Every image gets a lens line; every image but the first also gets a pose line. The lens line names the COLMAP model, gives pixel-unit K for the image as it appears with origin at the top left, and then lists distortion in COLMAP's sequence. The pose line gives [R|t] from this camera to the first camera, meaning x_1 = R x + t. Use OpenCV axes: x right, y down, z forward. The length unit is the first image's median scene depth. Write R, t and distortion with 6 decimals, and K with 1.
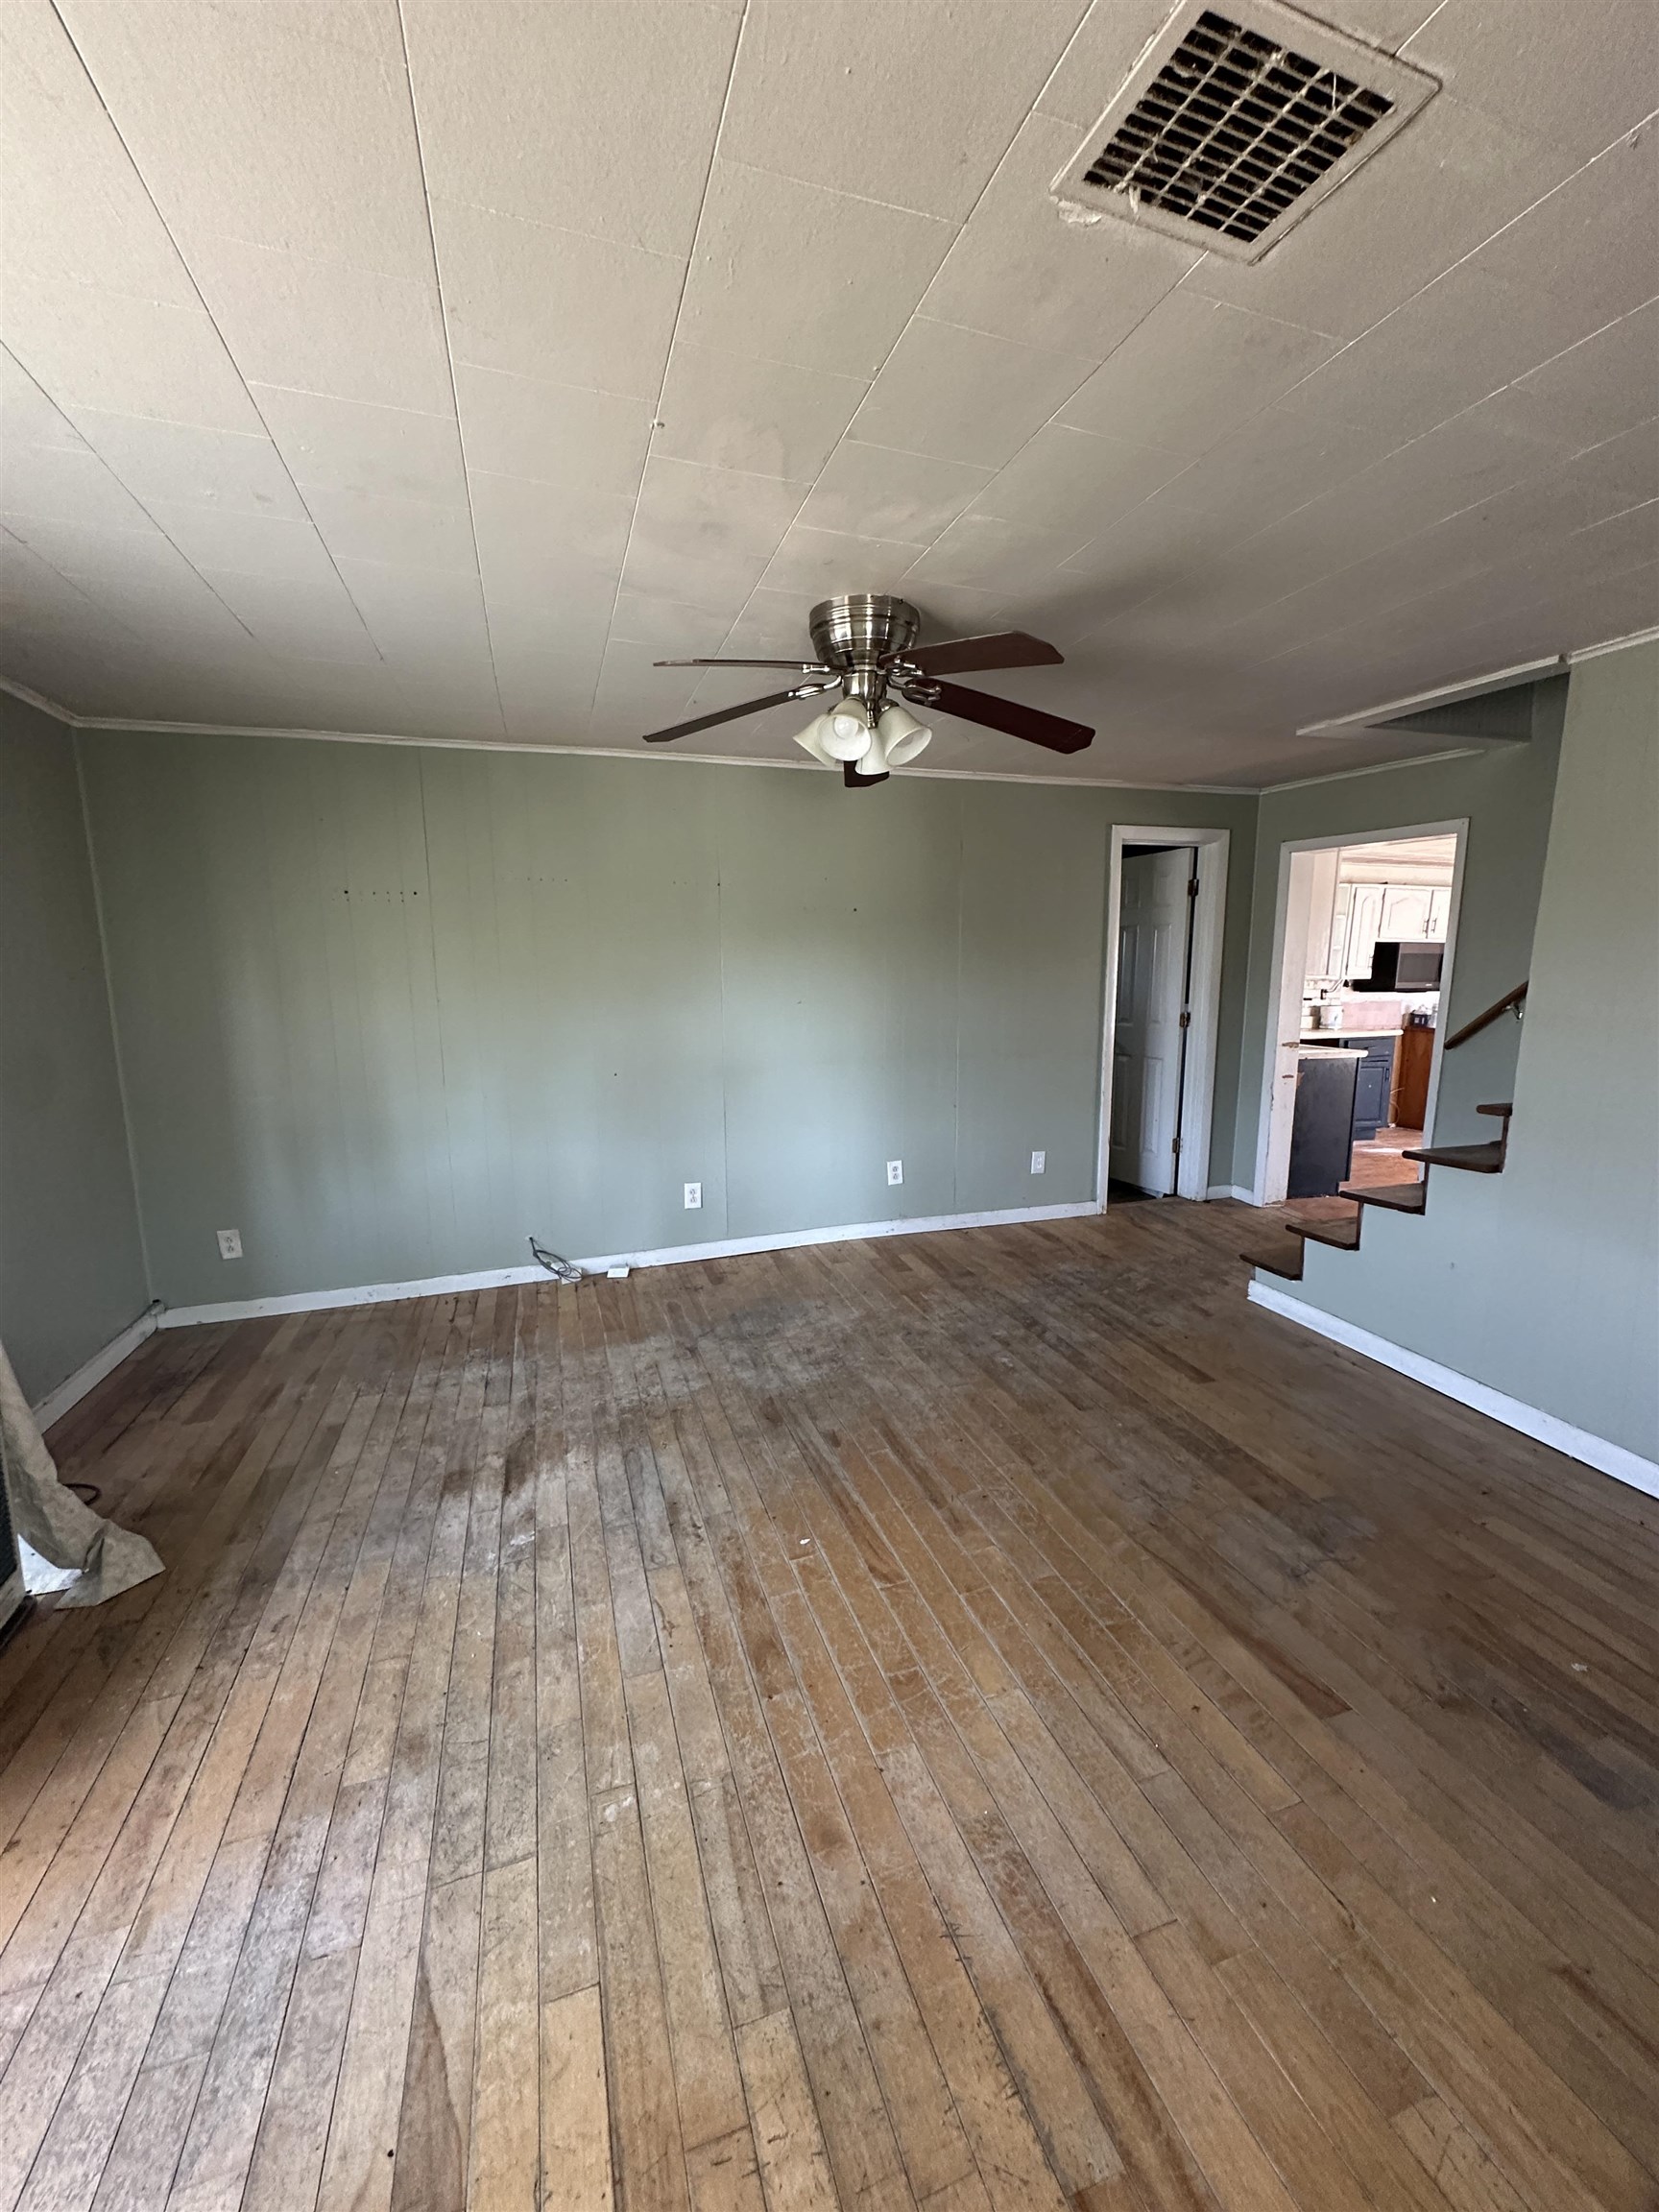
lens RADIAL K [[883.2, 0, 829.2], [0, 883.2, 1106.3], [0, 0, 1]] dist [-0.004393, 0.000595]
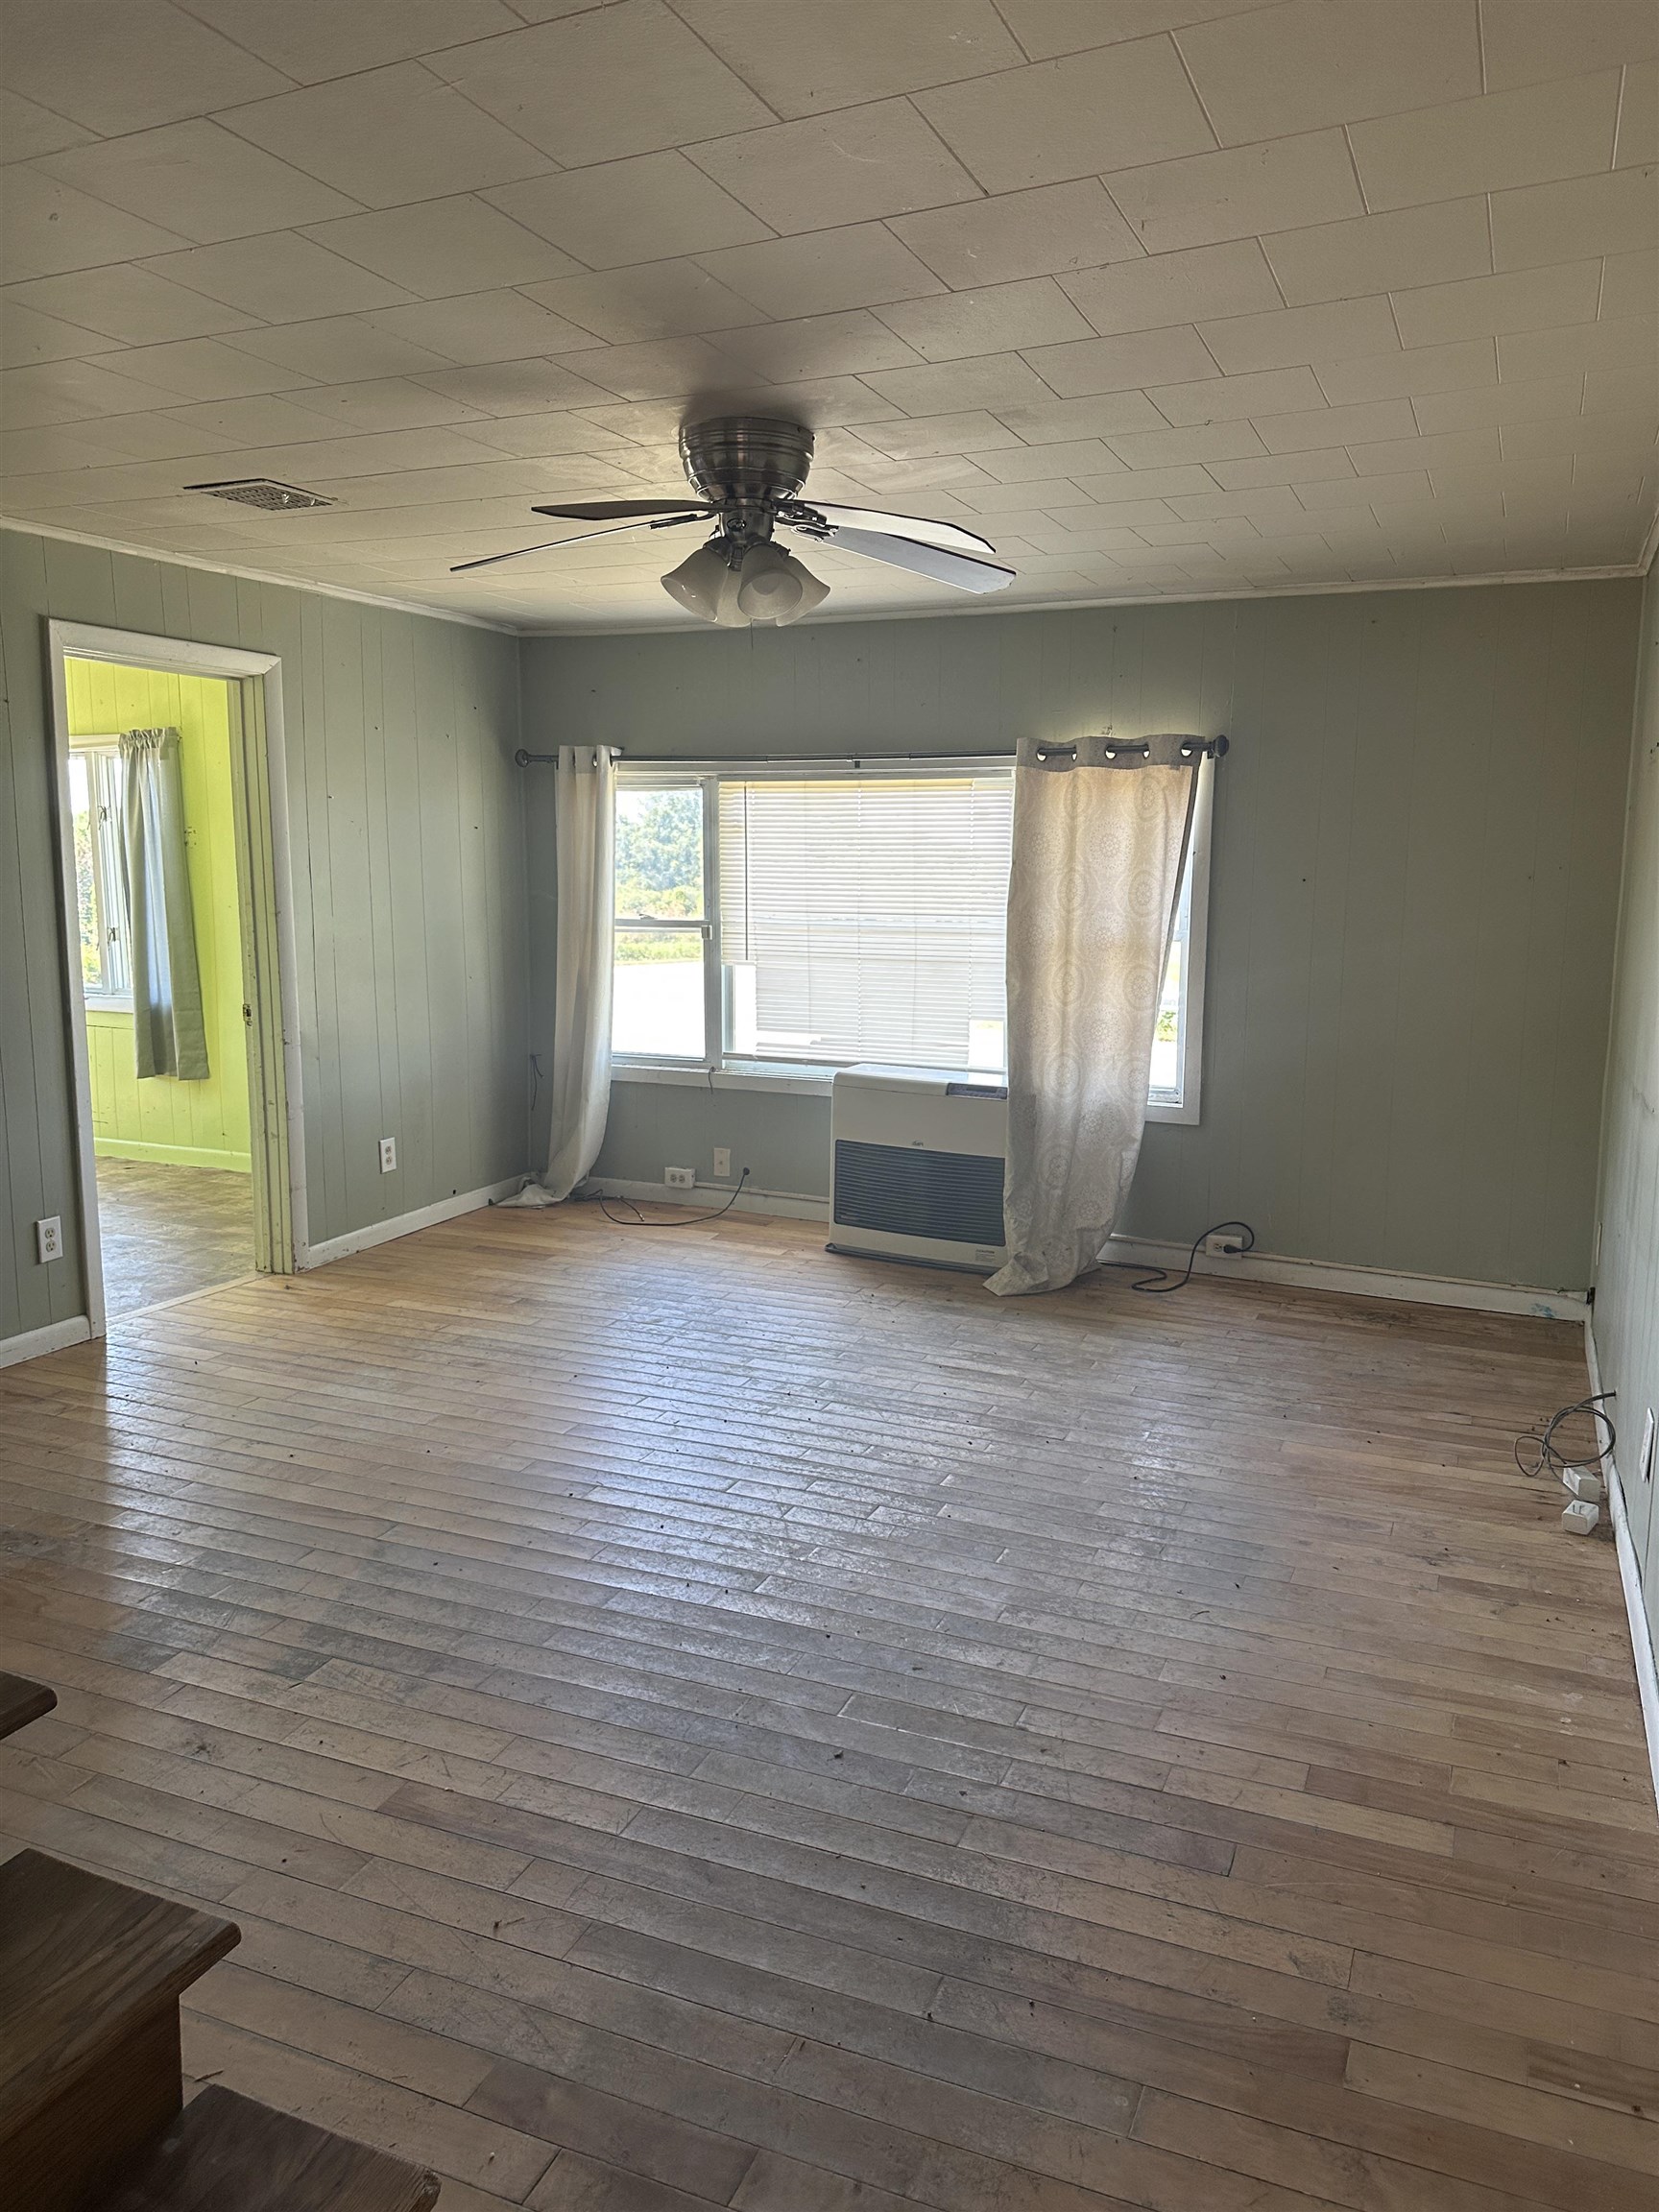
lens RADIAL K [[1546.4, 0, 843.0], [0, 1546.4, 1112.2], [0, 0, 1]] dist [0.023223, -0.036117]
pose [[-0.659313, 0.119121, -0.742372, 1.103900], [-0.125908, 0.955934, 0.265210, -0.343551], [0.741251, 0.268327, -0.615262, 2.095052]]
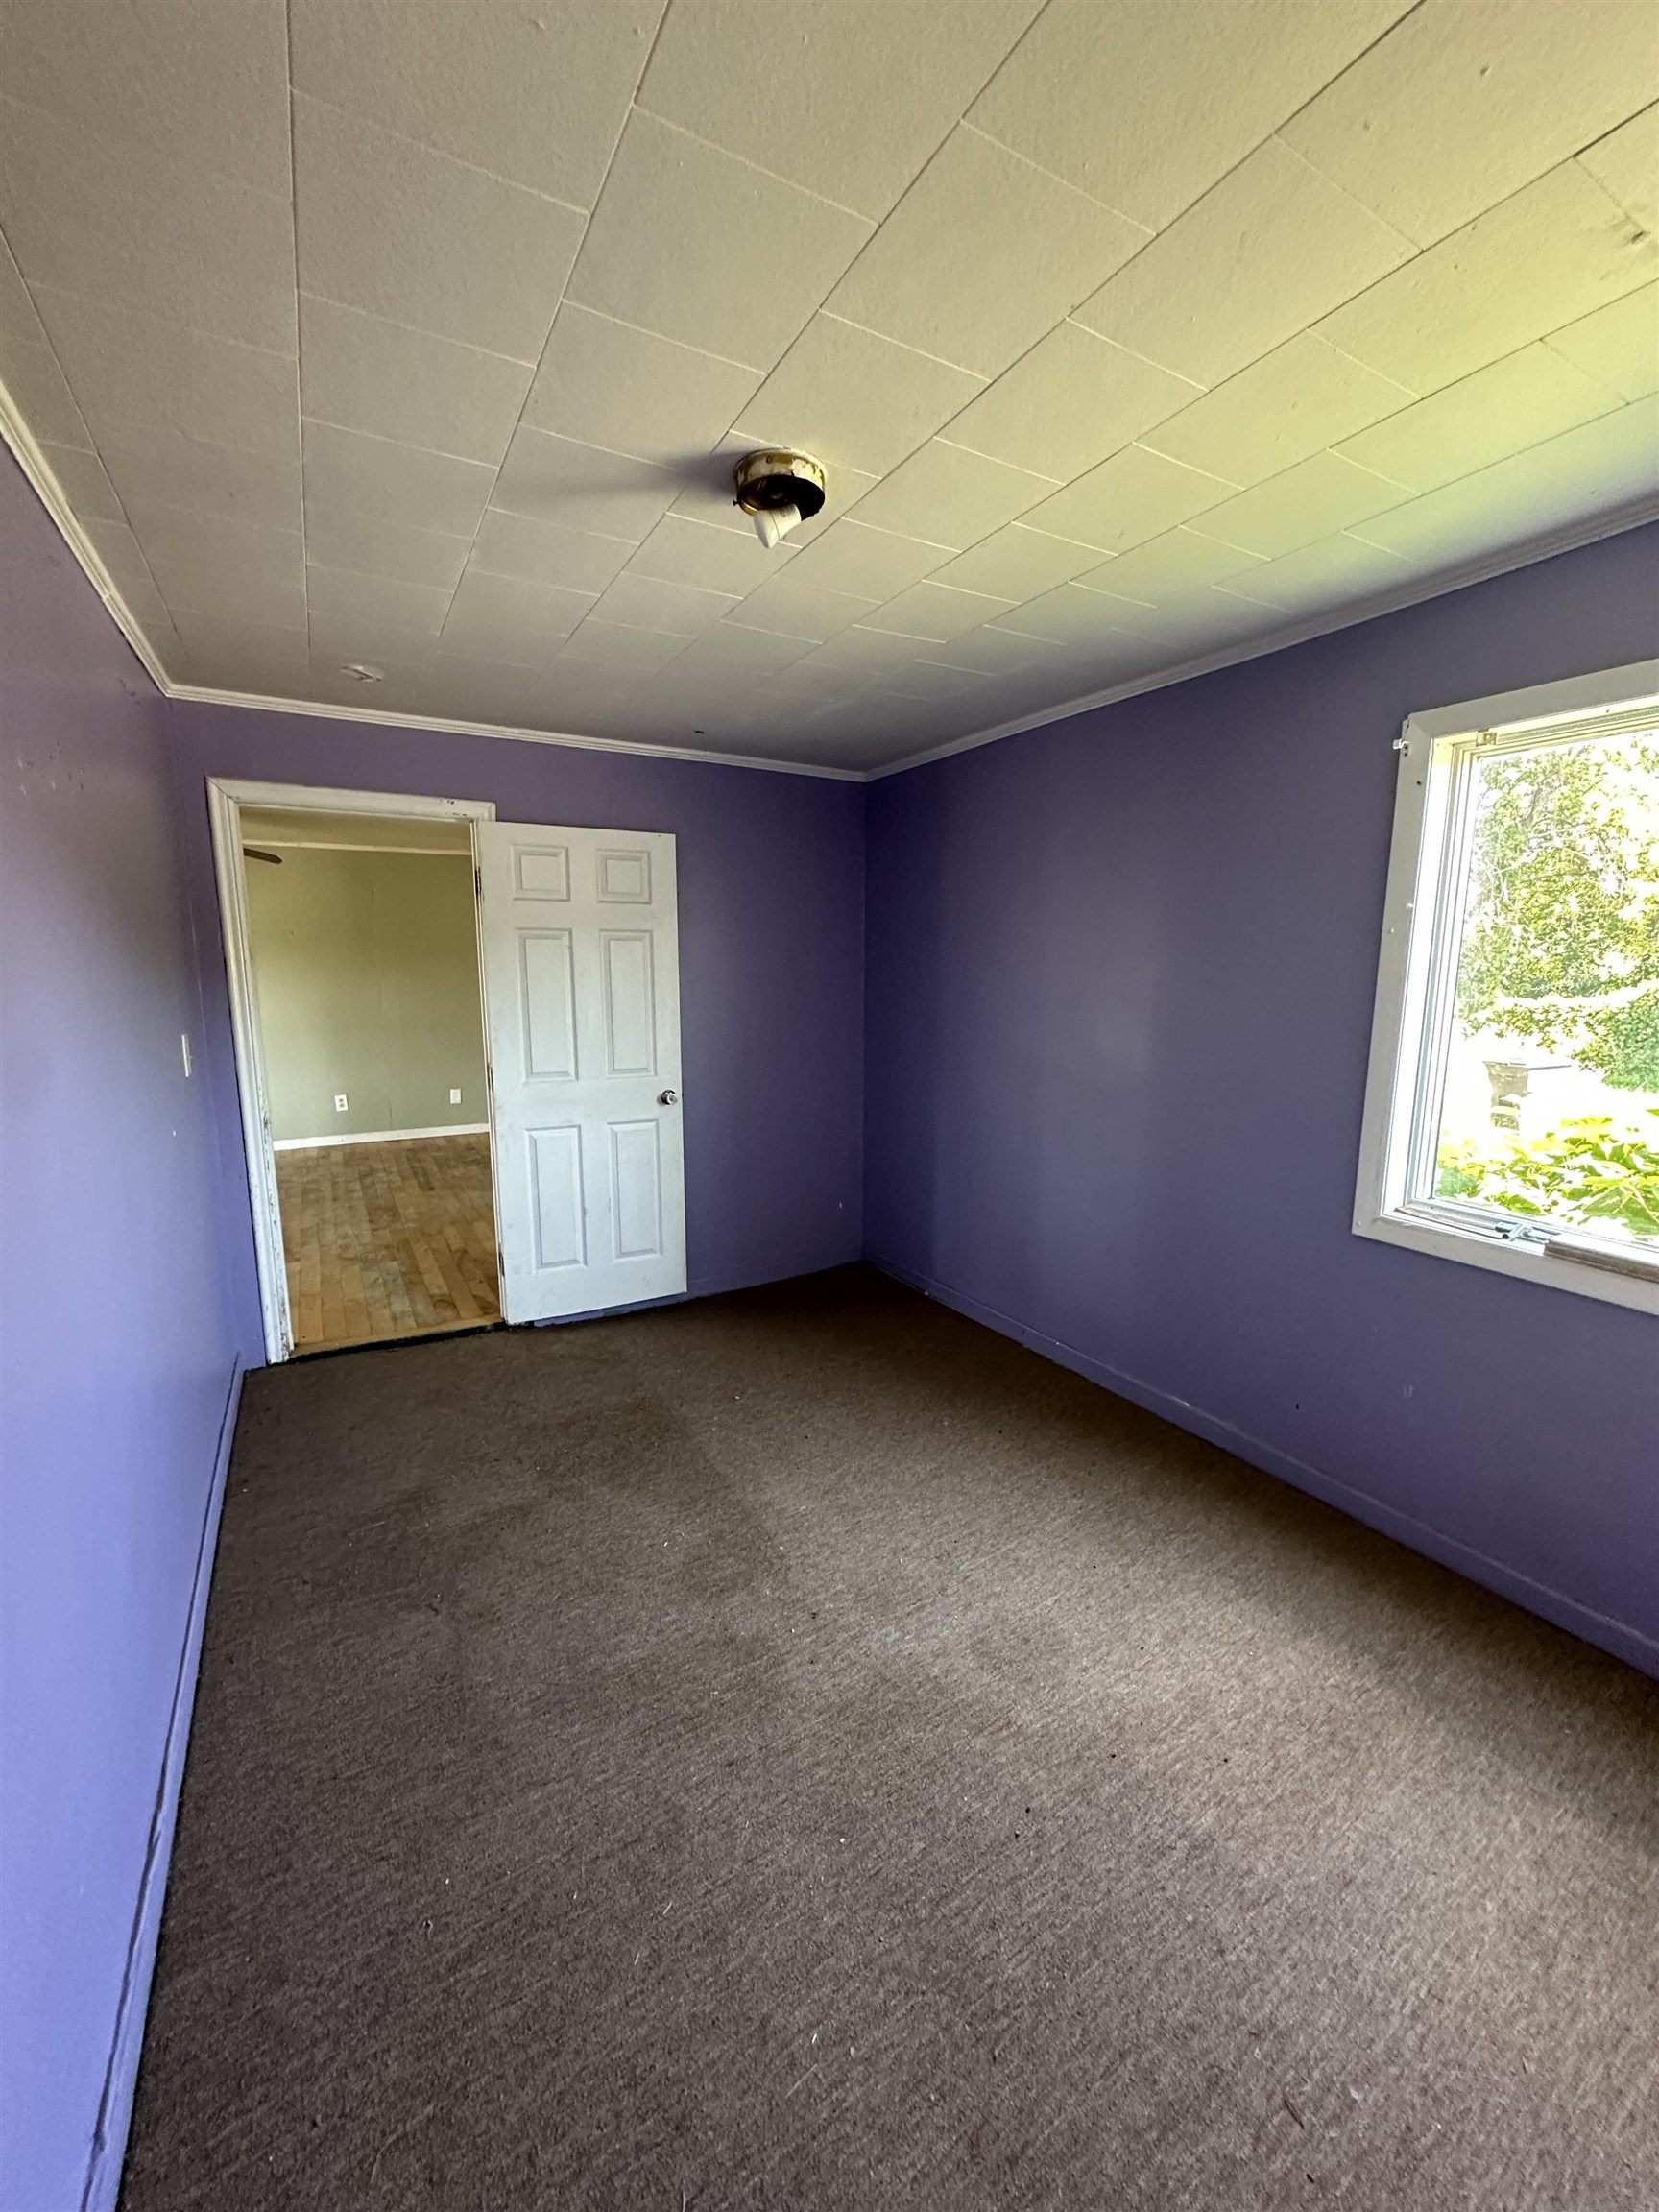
lens RADIAL K [[883.2, 0, 832.9], [0, 883.2, 1113.5], [0, 0, 1]] dist [-0.004393, 0.000595]
pose [[0.978354, -0.028877, 0.204911, 1.194138], [0.028097, 0.999583, 0.006714, 0.214794], [-0.205020, -0.000812, 0.978757, -1.357708]]
